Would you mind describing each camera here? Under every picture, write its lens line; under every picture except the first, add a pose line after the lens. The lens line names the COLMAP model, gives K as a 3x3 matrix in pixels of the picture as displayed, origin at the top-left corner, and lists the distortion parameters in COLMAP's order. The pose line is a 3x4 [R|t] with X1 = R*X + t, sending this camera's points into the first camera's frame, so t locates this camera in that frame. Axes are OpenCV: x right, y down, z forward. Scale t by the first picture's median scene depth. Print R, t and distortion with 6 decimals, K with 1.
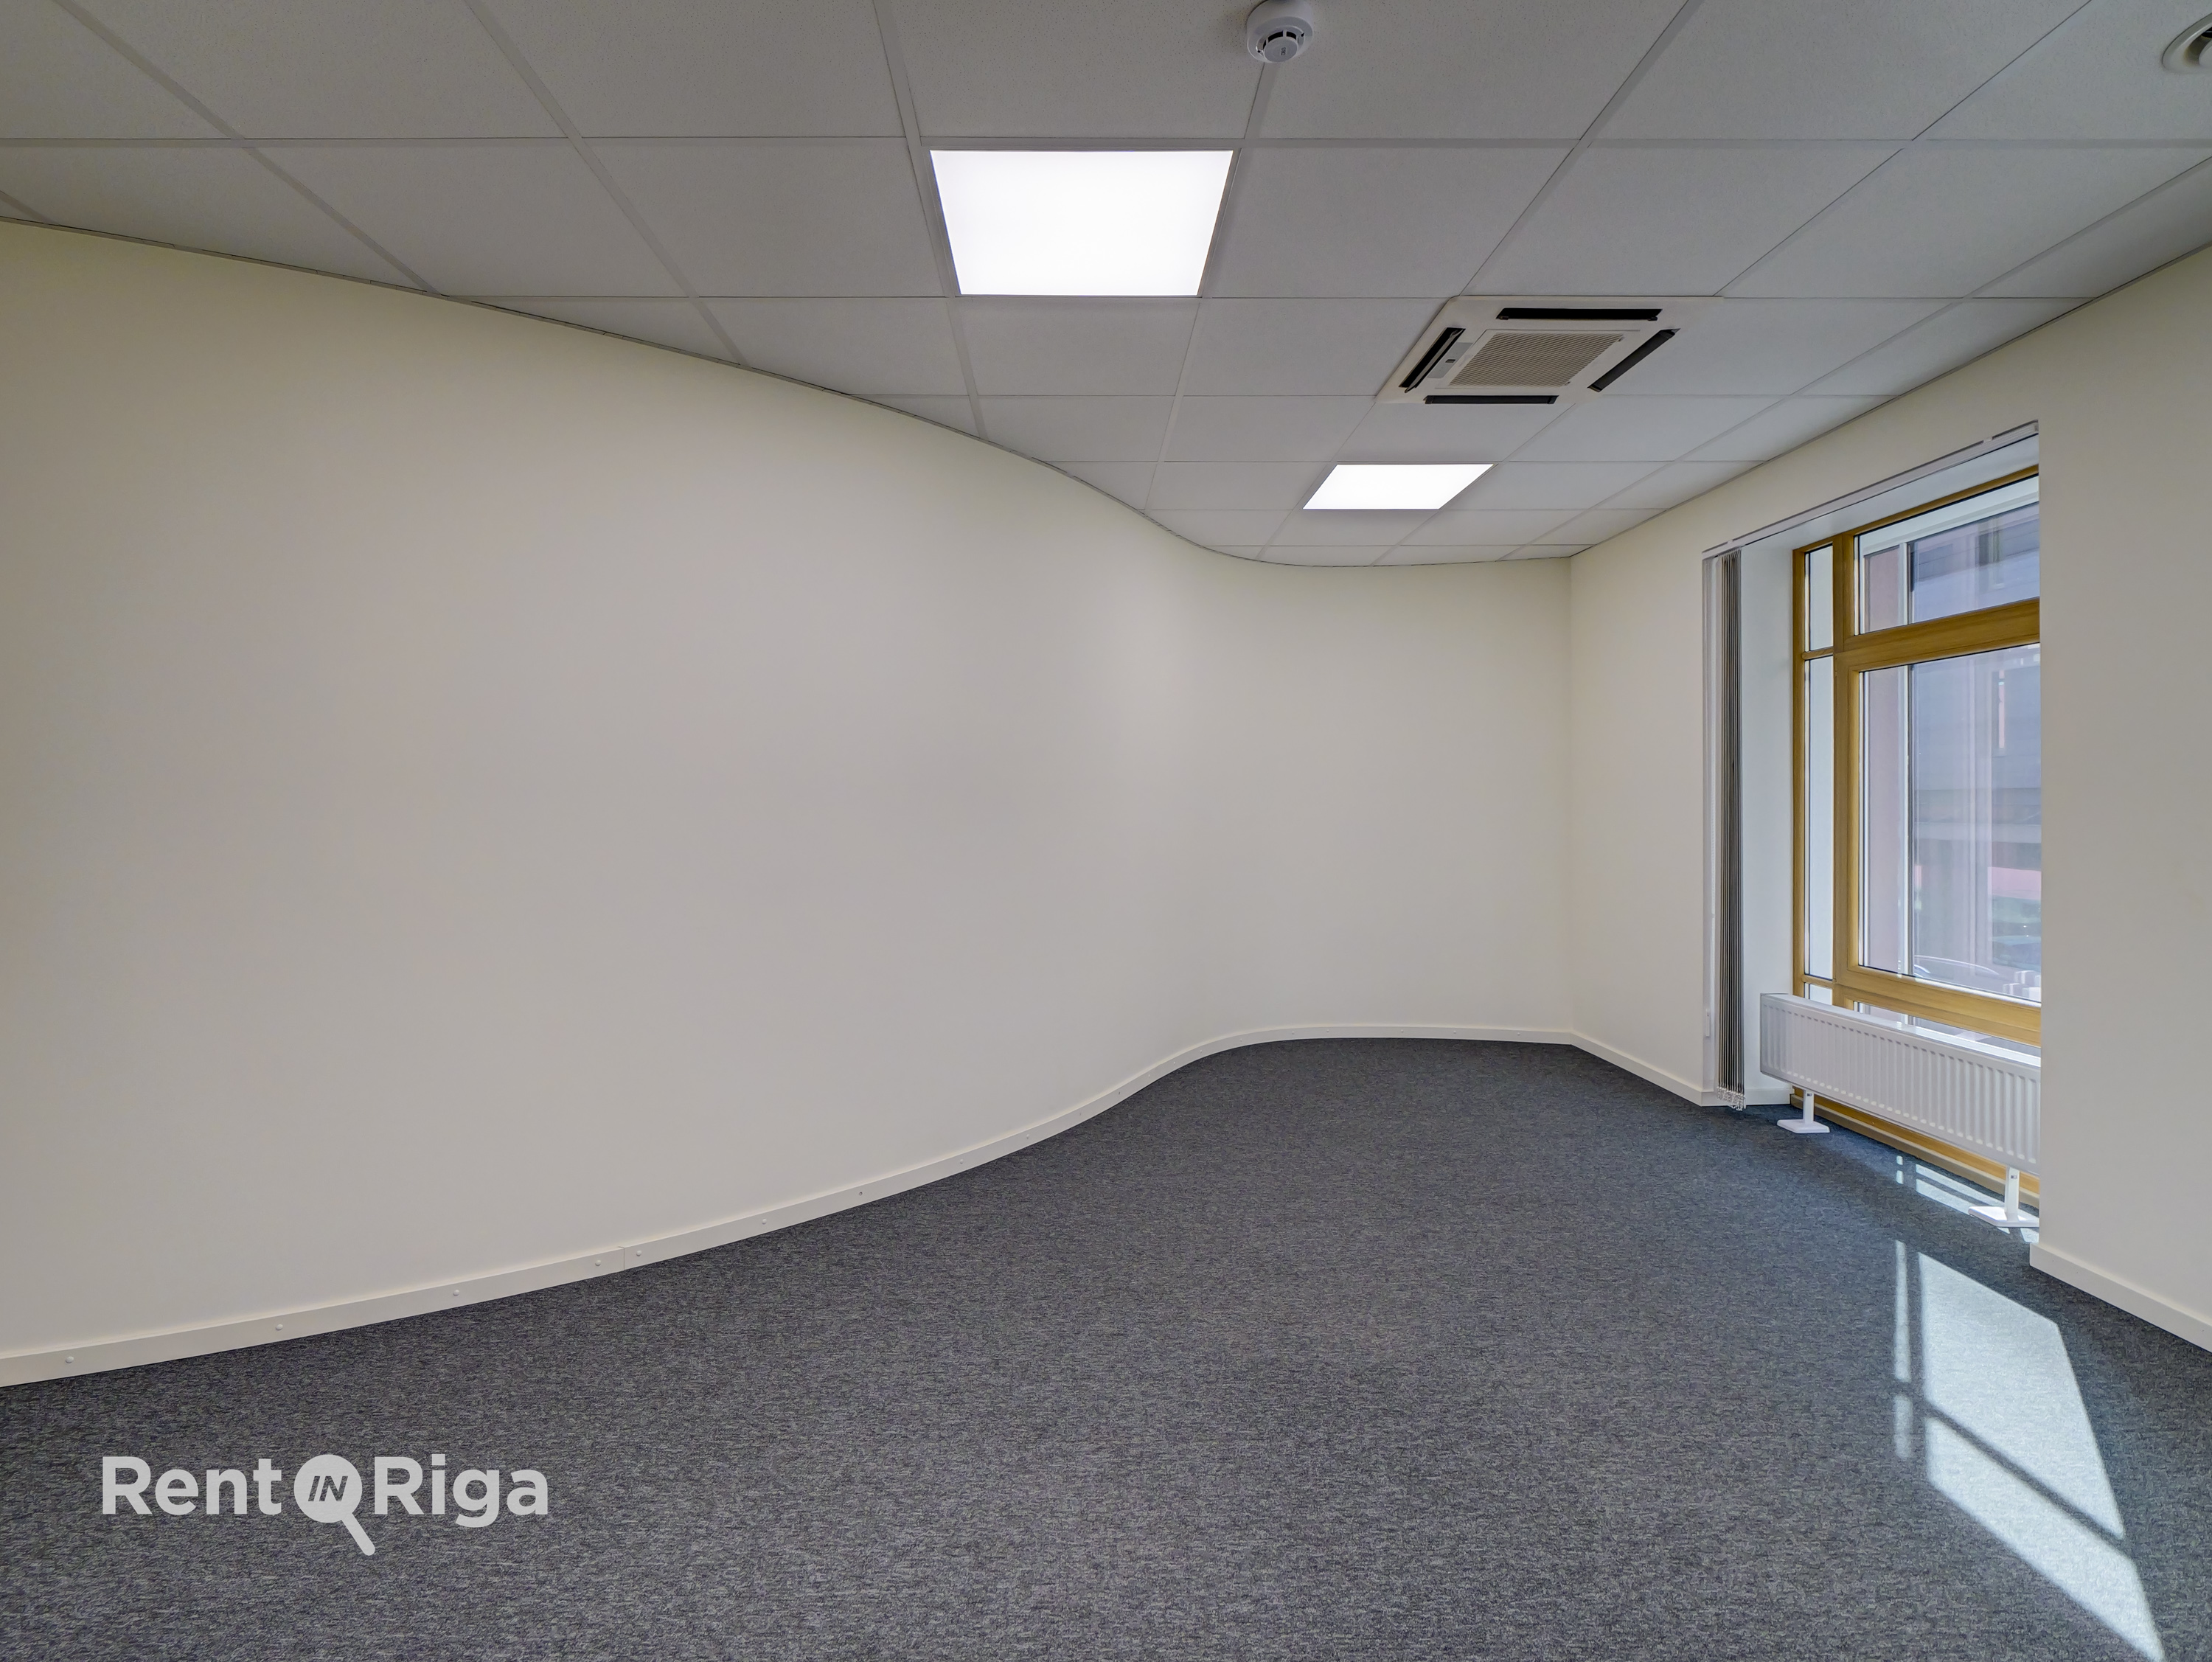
lens RADIAL K [[1069.3, 0, 1103.4], [0, 1069.3, 821.1], [0, 0, 1]] dist [-0.011164, -0.001424]
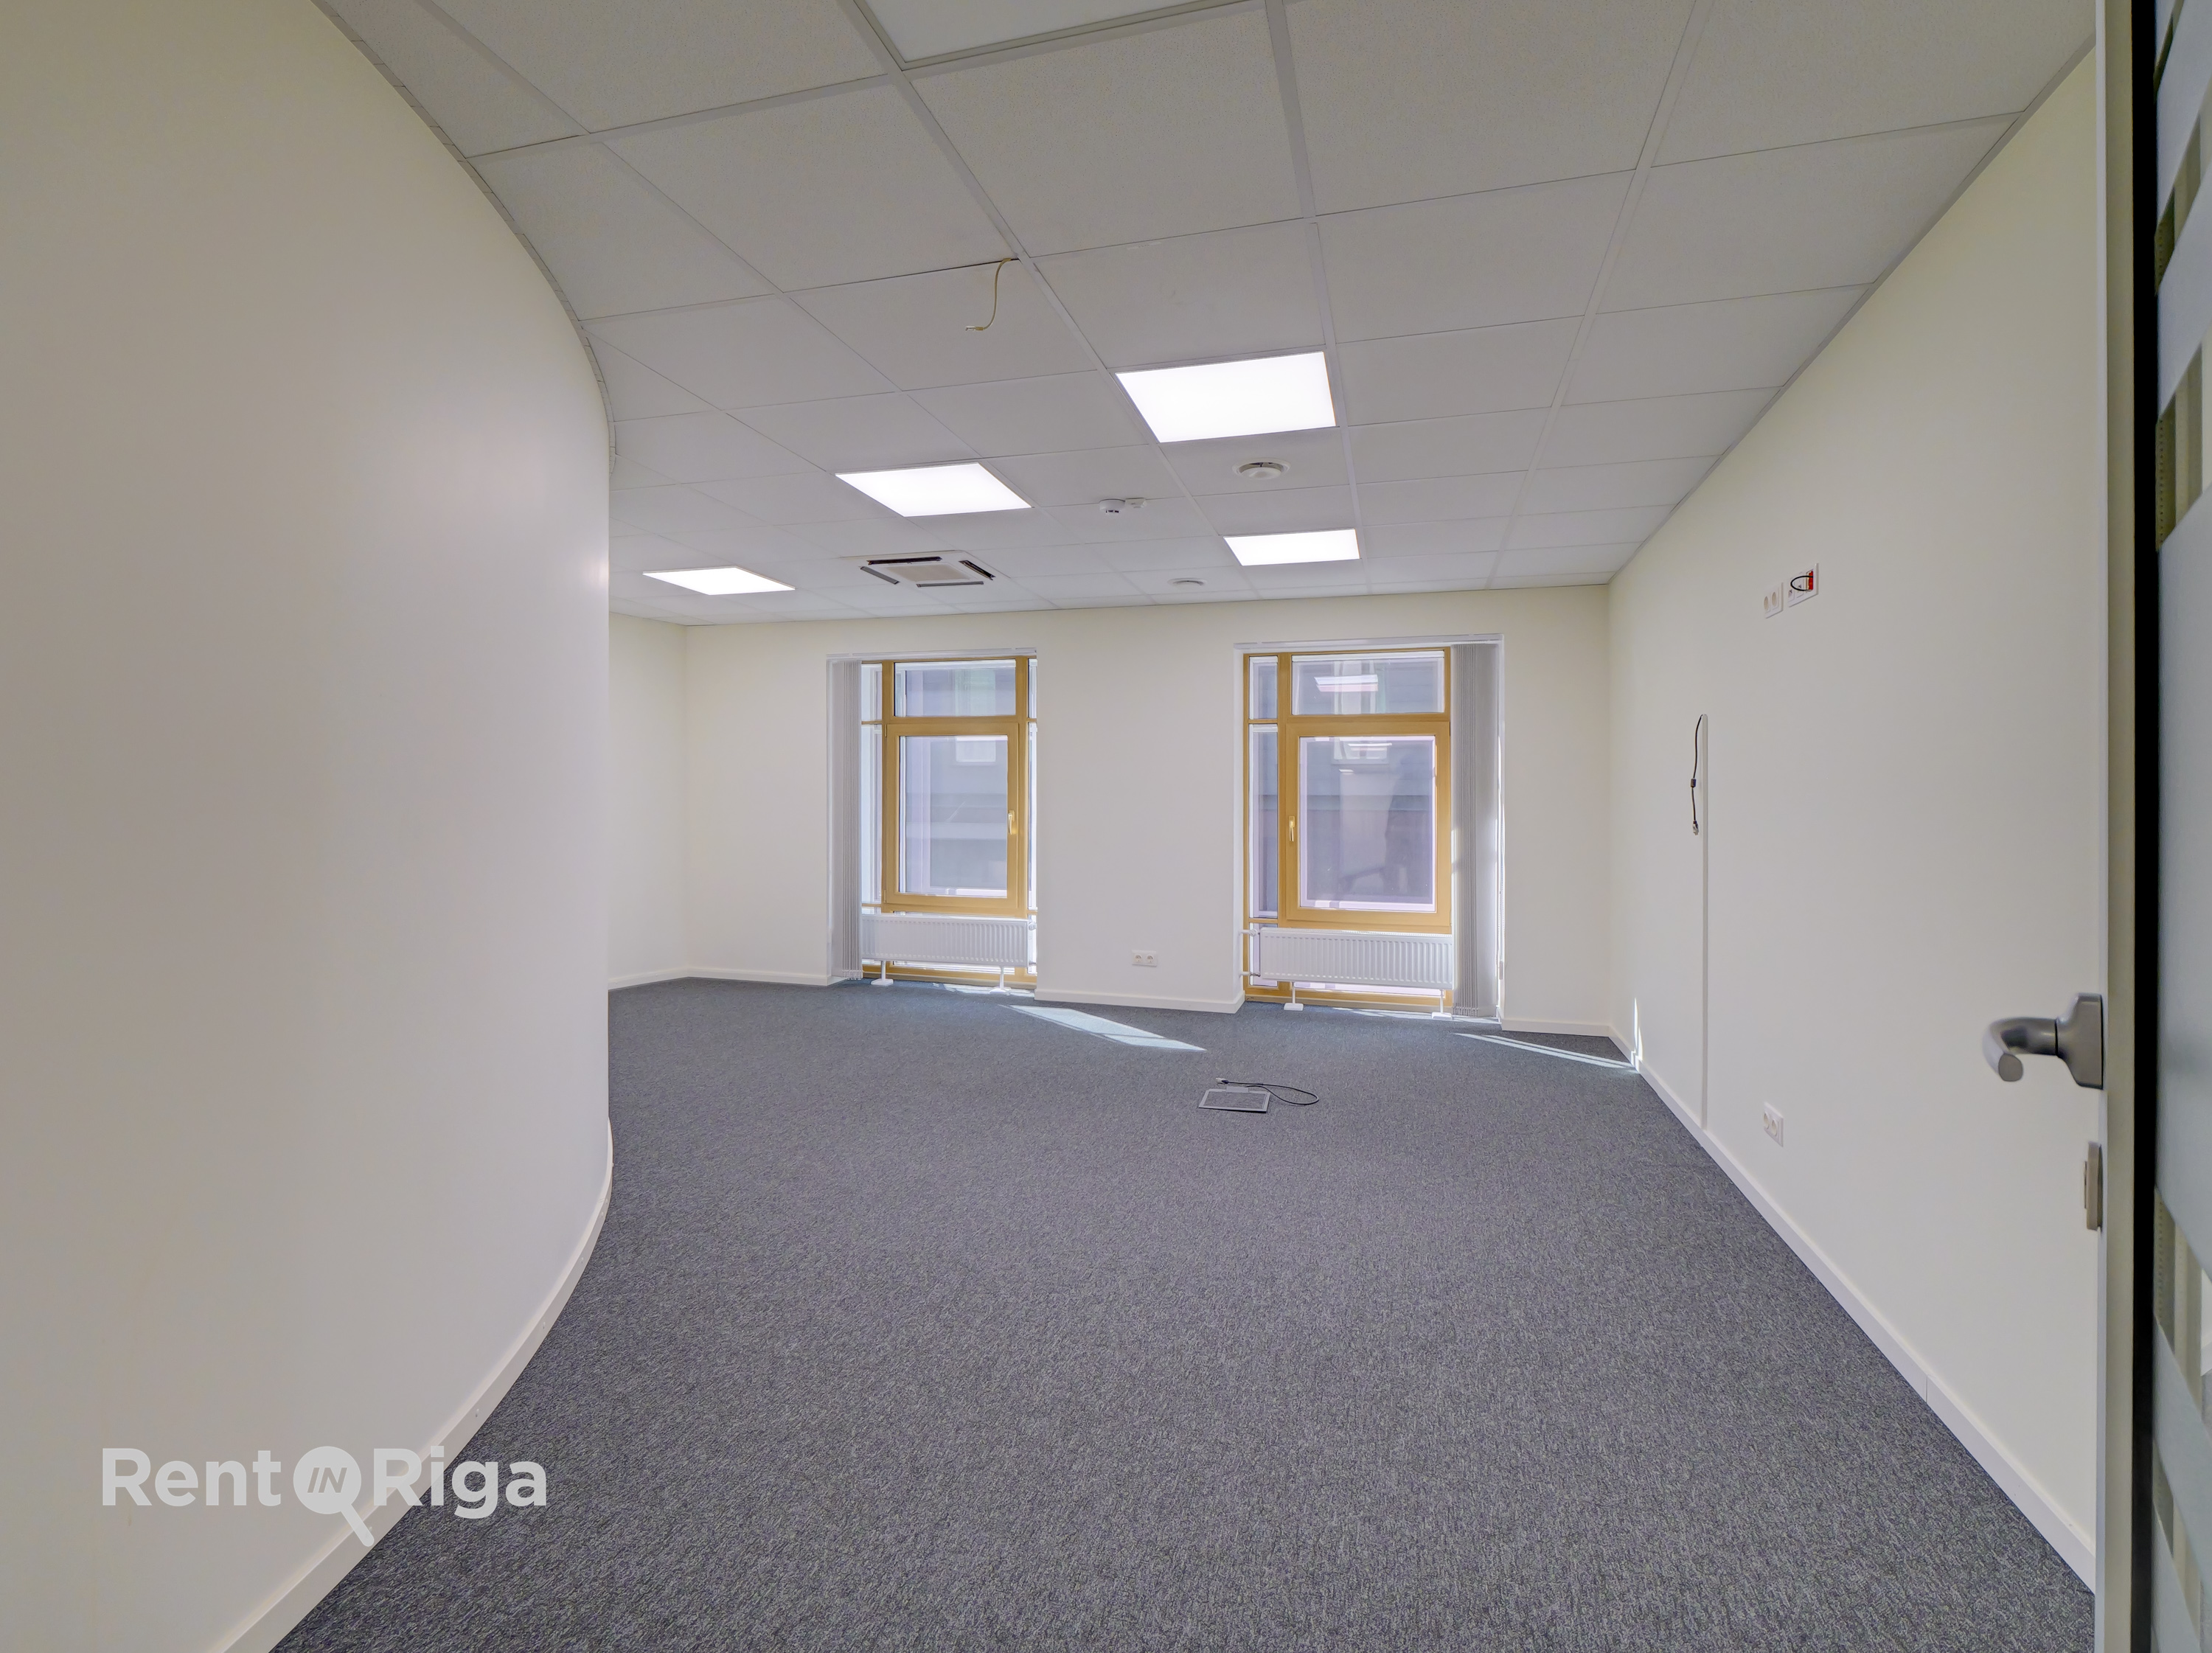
lens RADIAL K [[1069.3, 0, 1105.4], [0, 1069.3, 816.8], [0, 0, 1]] dist [-0.011164, -0.001424]
pose [[0.269989, -0.005983, 0.962845, -1.287196], [0.003440, 0.999980, 0.005250, -0.008246], [-0.962857, 0.001895, 0.270004, 0.169030]]
